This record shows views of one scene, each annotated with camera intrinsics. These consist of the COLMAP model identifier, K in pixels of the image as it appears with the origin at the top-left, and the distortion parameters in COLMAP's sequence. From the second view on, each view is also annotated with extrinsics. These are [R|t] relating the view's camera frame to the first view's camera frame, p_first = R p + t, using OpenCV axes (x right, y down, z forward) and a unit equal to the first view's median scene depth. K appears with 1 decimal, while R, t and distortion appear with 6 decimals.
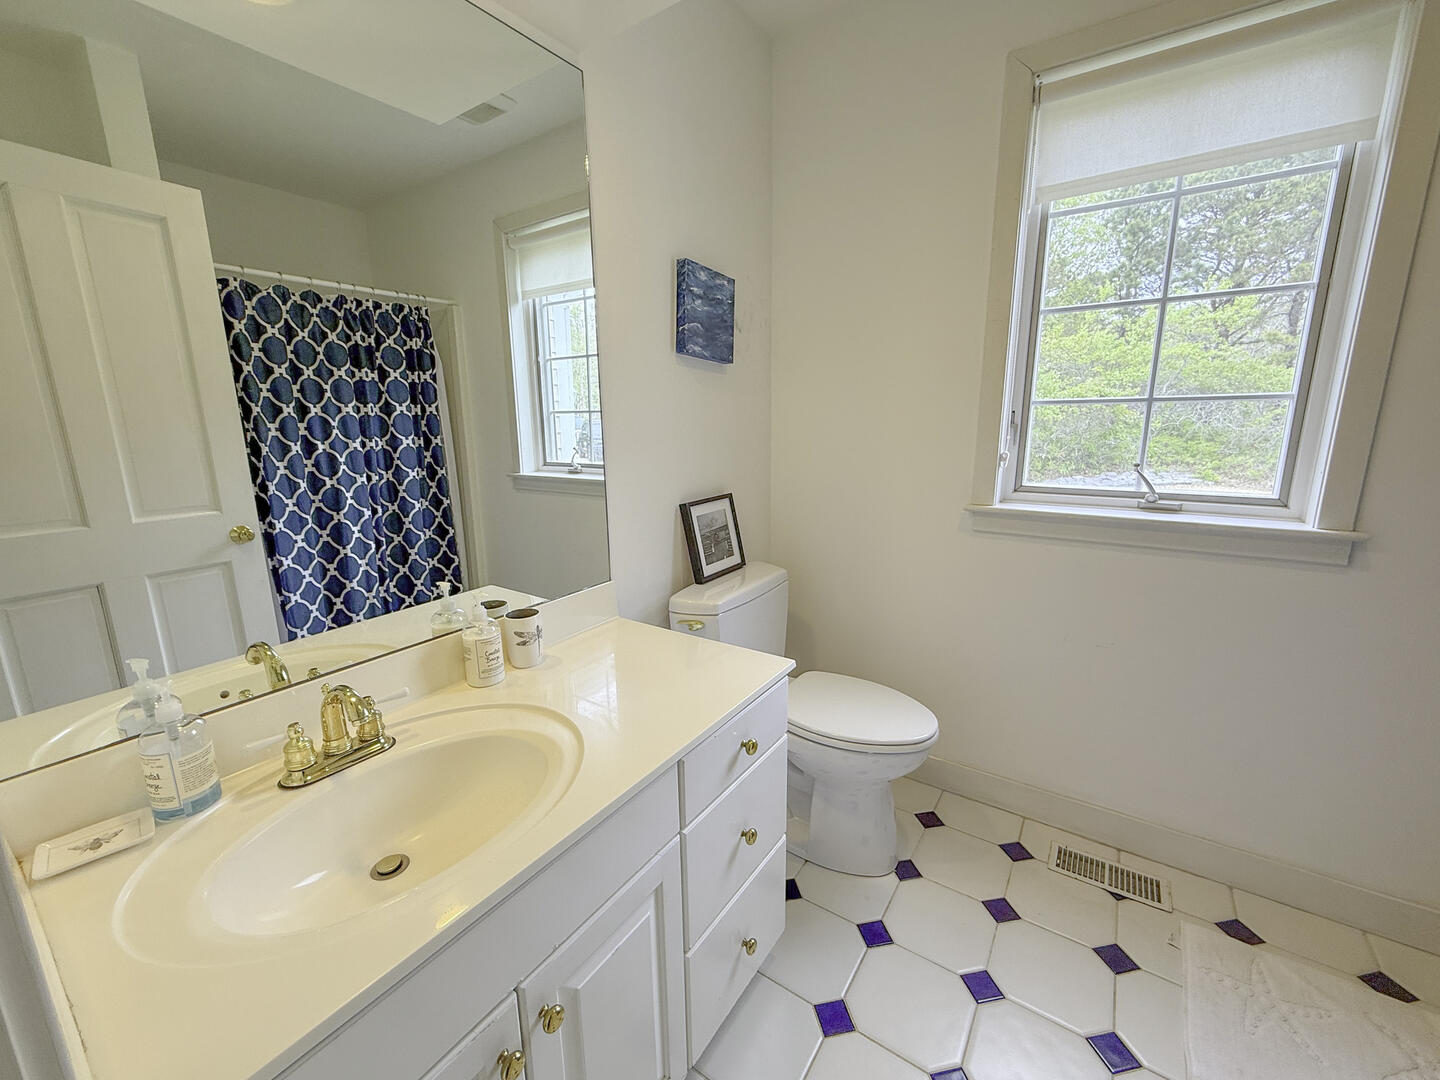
lens RADIAL K [[583.2, 0, 719.7], [0, 583.2, 543.4], [0, 0, 1]] dist [-0.002431, 0.000001]
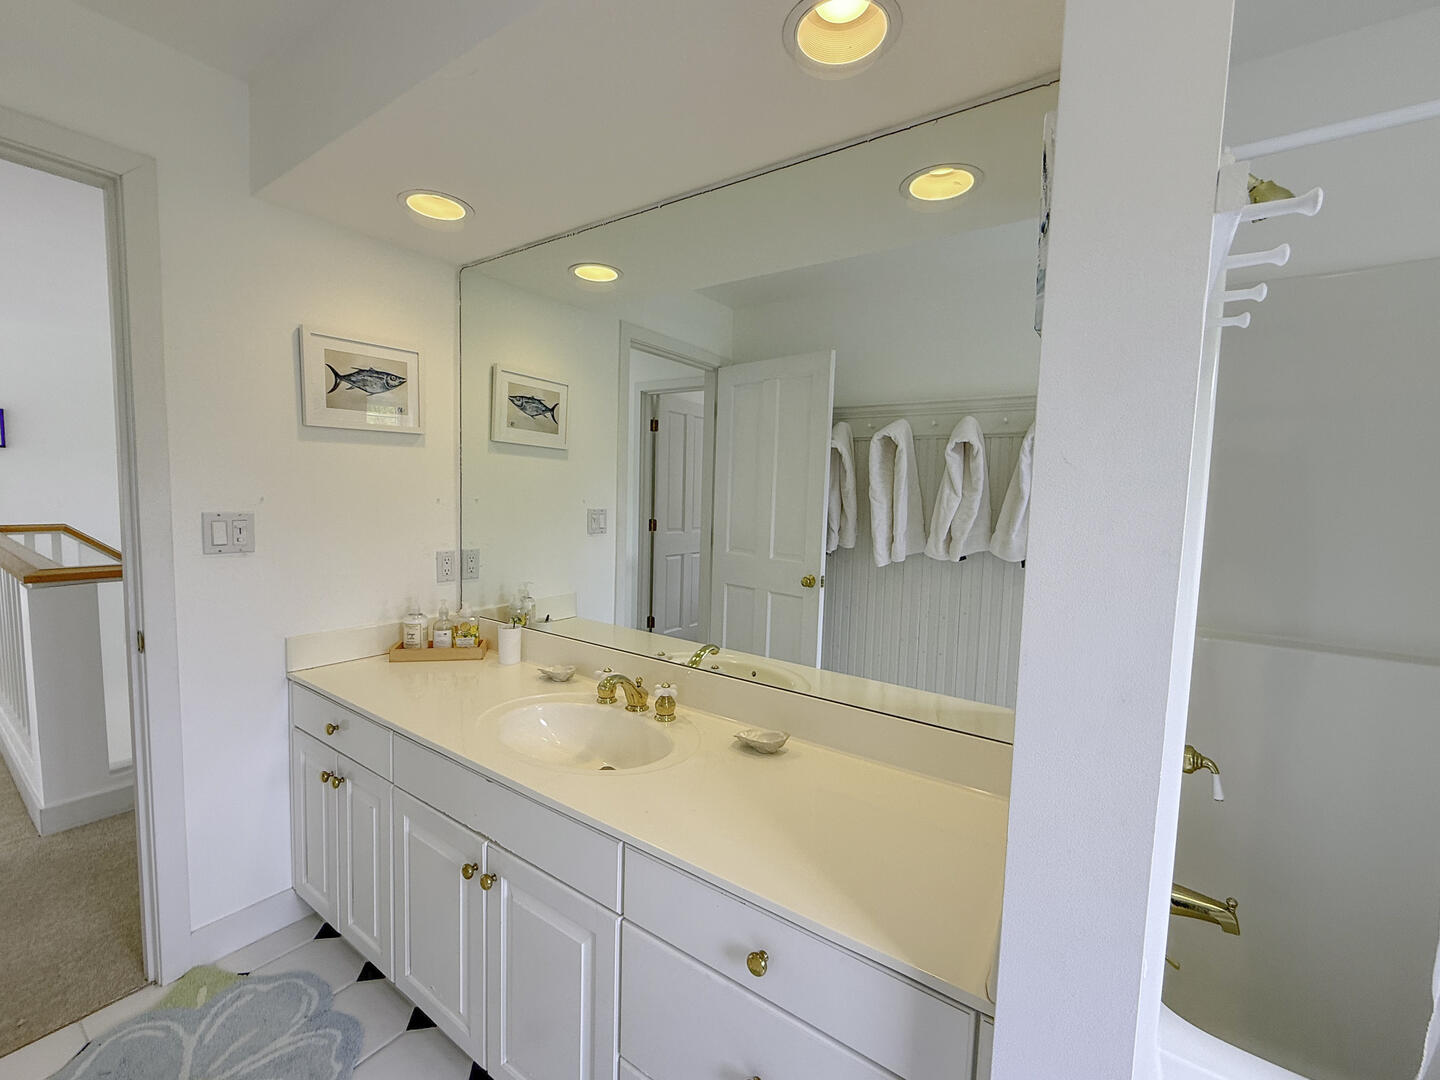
lens RADIAL K [[583.2, 0, 722.7], [0, 583.2, 538.1], [0, 0, 1]] dist [-0.002431, 0.000001]
pose [[0.004505, 0.083519, -0.996496, 0.768960], [-0.234146, 0.968892, 0.080147, -0.230602], [0.972191, 0.232965, 0.023921, 0.821004]]
